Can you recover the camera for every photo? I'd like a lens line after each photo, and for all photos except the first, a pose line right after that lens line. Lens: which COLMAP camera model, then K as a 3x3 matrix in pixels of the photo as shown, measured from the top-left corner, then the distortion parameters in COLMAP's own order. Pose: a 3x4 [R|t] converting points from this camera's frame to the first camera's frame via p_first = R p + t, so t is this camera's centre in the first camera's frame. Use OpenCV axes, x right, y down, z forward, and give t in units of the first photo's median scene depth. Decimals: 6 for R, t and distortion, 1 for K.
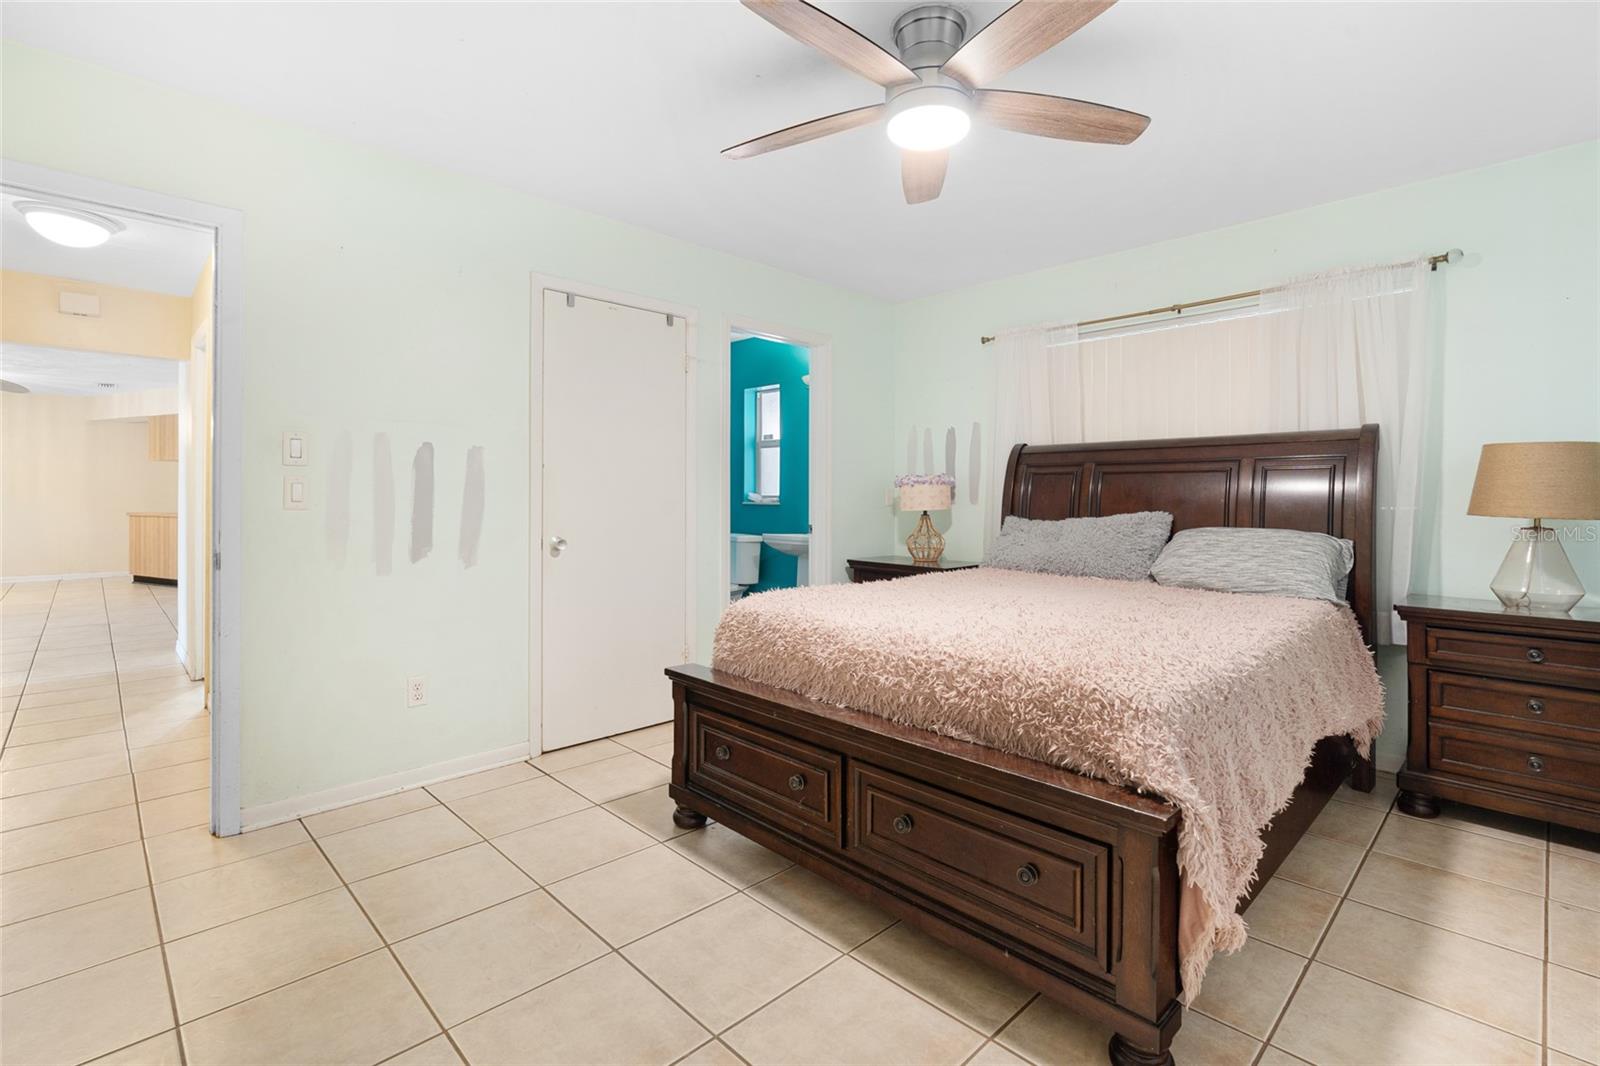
lens RADIAL K [[731.4, 0, 784.8], [0, 731.4, 500.3], [0, 0, 1]] dist [-0.011867, -0.000232]
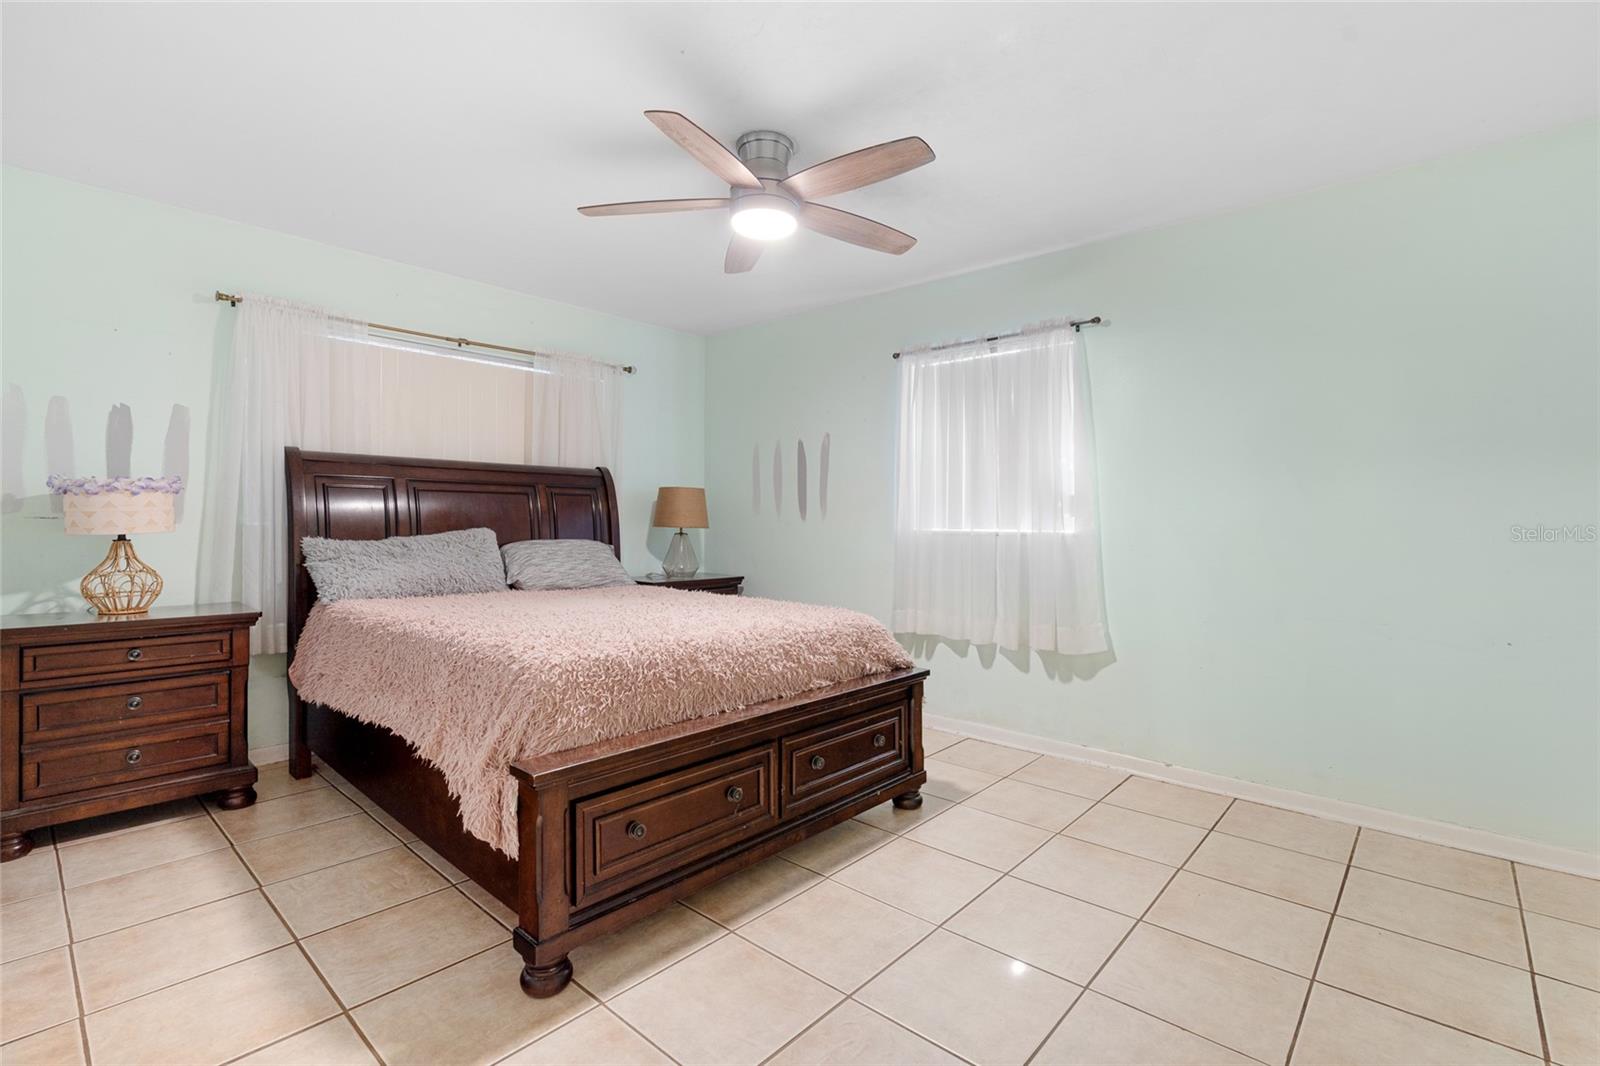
lens RADIAL K [[731.4, 0, 795.4], [0, 731.4, 528.1], [0, 0, 1]] dist [-0.011867, -0.000232]
pose [[-0.073558, -0.013734, 0.997196, -0.655048], [-0.003395, 0.999903, 0.013521, -0.001350], [-0.997285, -0.002391, -0.073598, 0.643850]]
